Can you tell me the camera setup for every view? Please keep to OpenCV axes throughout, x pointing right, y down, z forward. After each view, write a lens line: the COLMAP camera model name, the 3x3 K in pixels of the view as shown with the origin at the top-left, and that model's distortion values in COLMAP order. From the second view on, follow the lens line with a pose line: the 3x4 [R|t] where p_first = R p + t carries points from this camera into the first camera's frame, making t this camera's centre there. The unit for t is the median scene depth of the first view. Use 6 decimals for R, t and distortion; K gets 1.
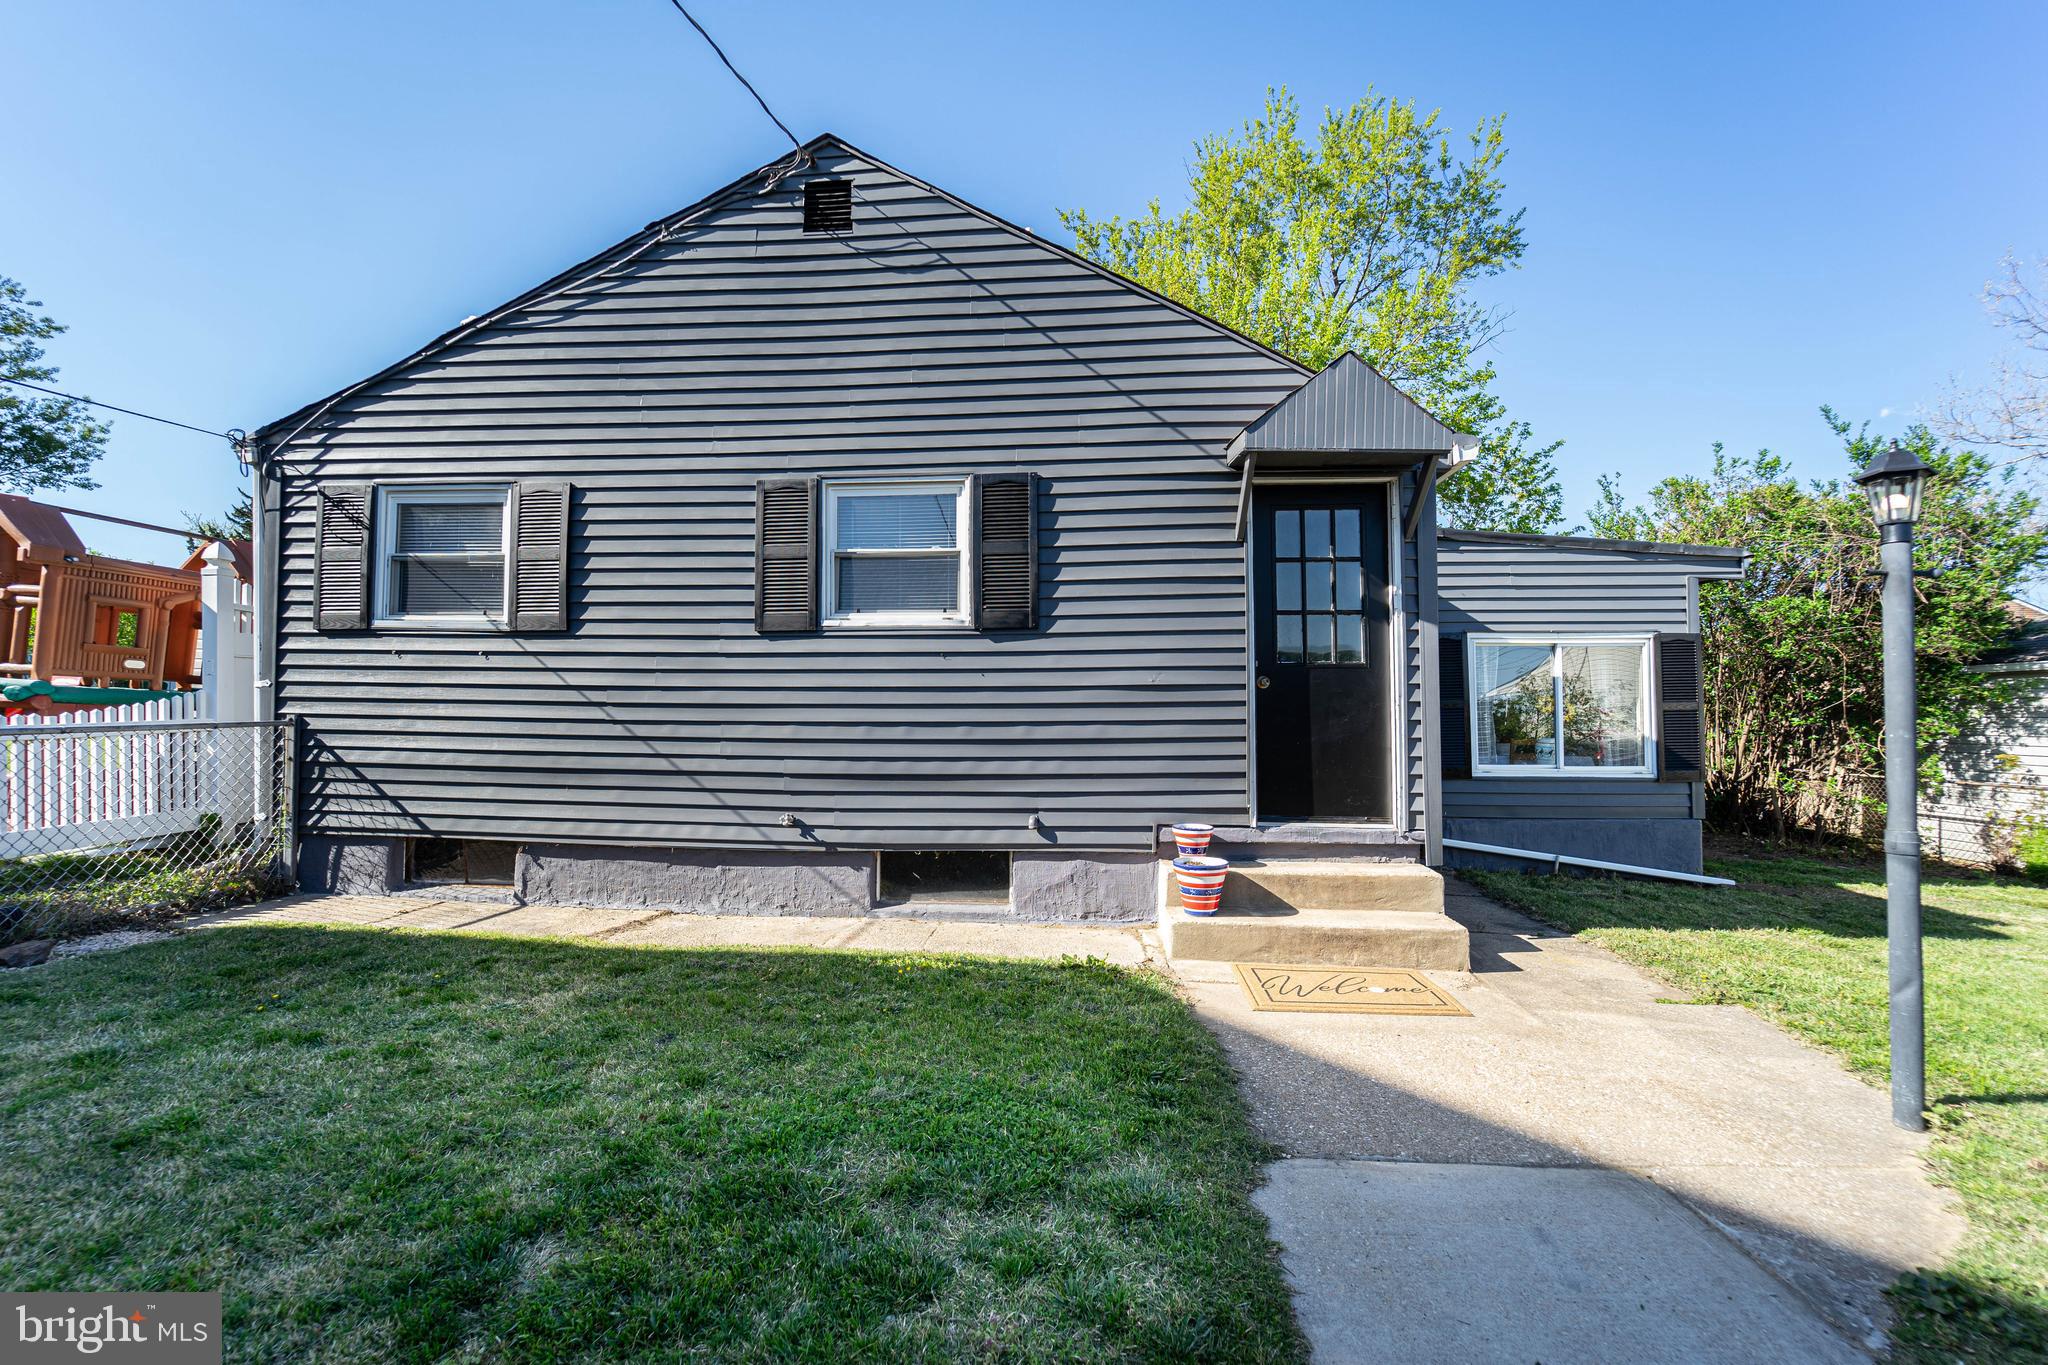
lens RADIAL K [[818.9, 0, 1034.1], [0, 818.9, 669.7], [0, 0, 1]] dist [0.004375, -0.002546]
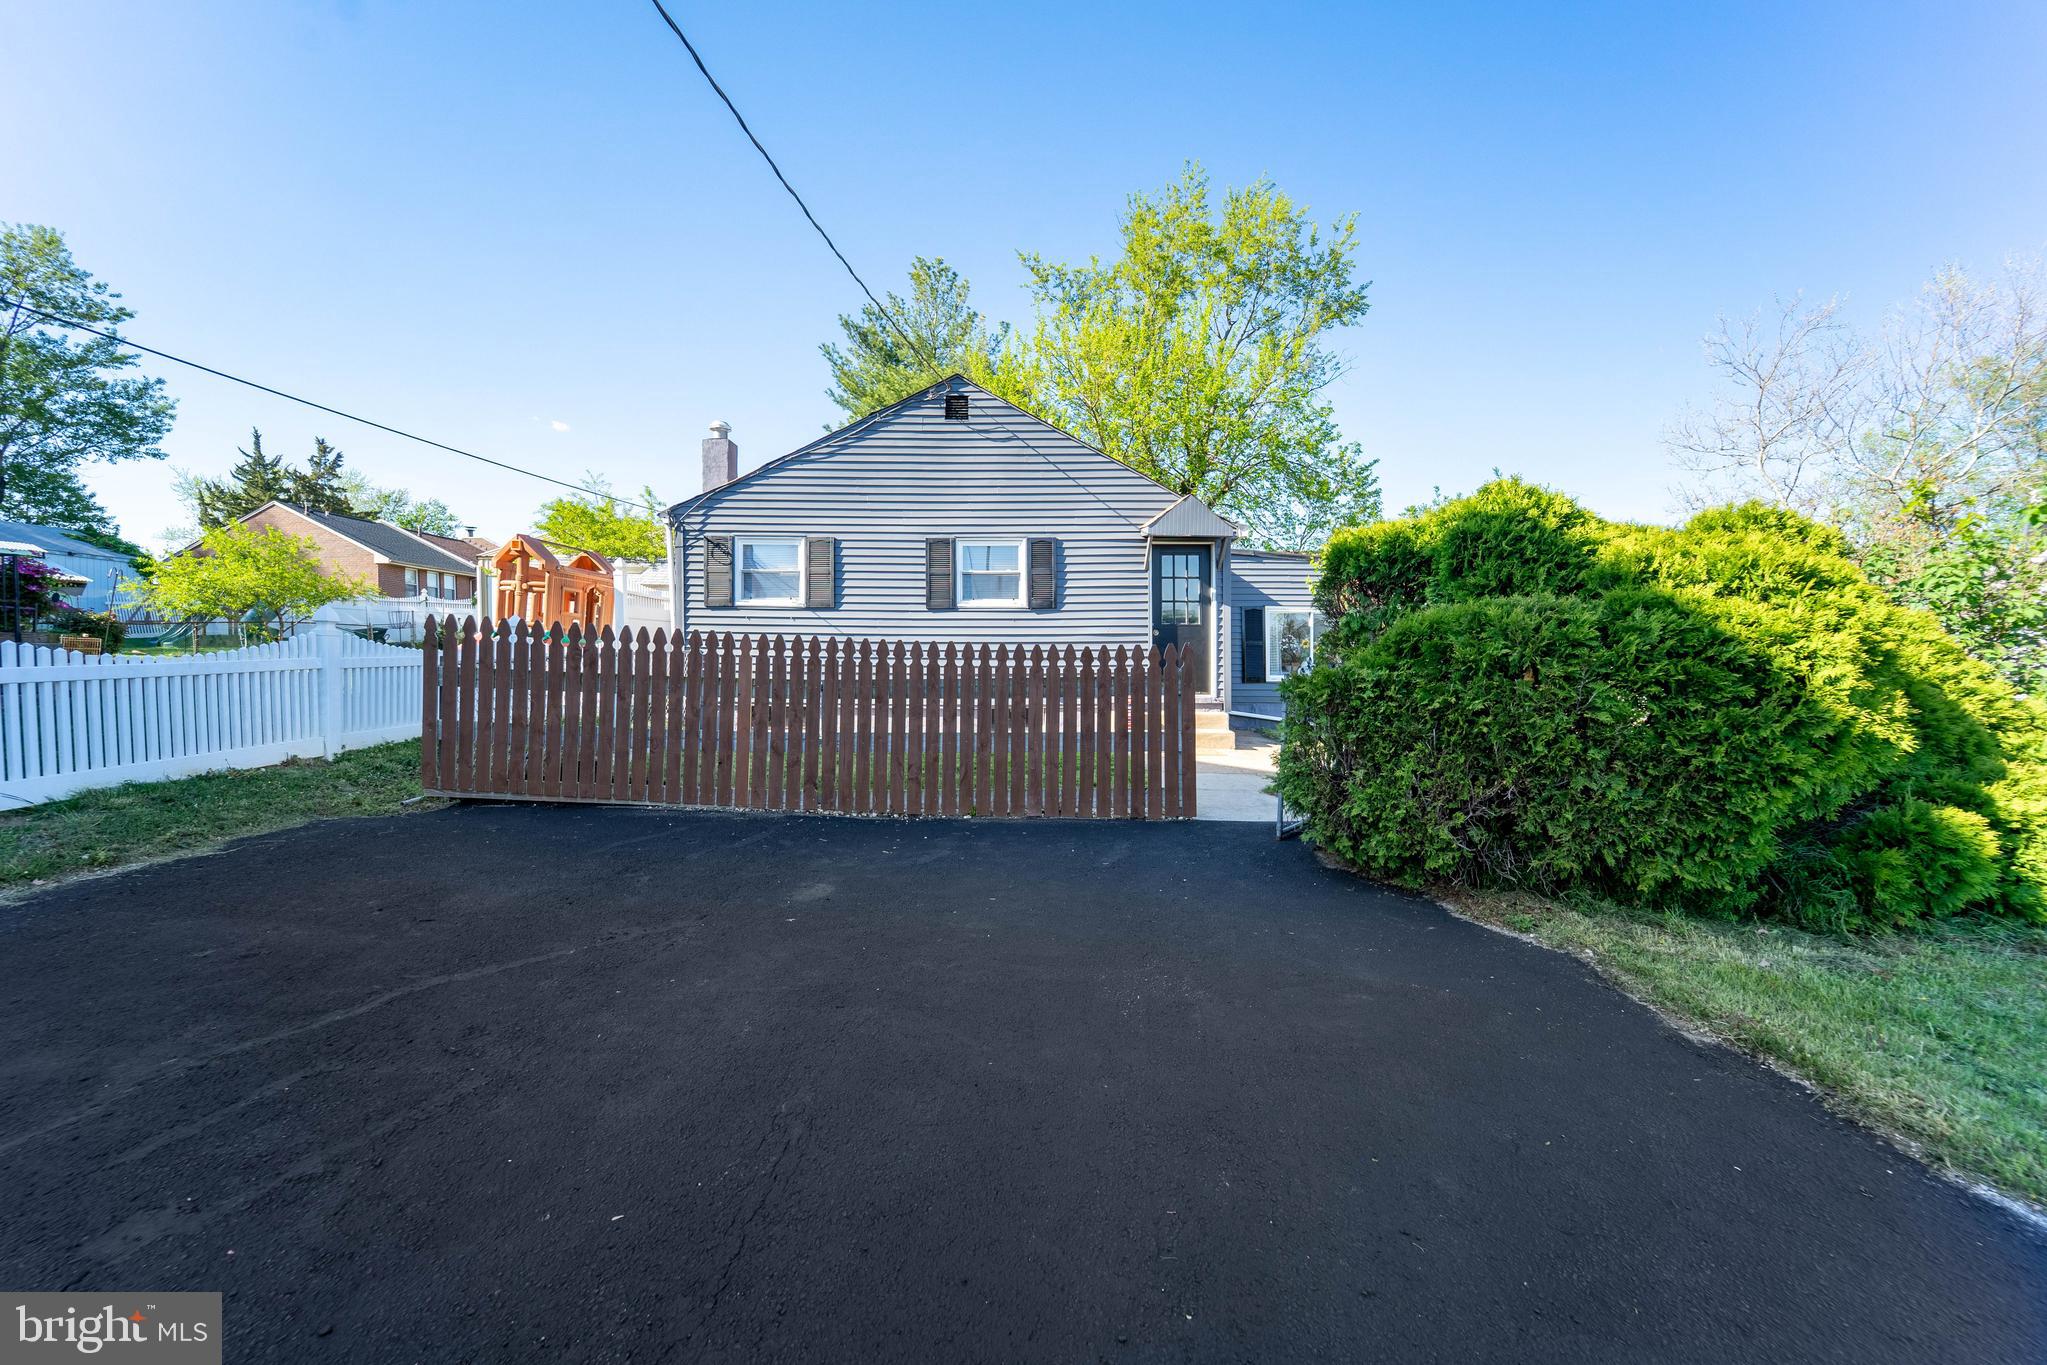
lens RADIAL K [[818.5, 0, 1005.7], [0, 818.5, 677.8], [0, 0, 1]] dist [0.004375, -0.002546]
pose [[0.998317, -0.001596, 0.057971, -0.248728], [-0.002723, 0.997229, 0.074341, -0.024486], [-0.057929, -0.074374, 0.995546, -1.164402]]
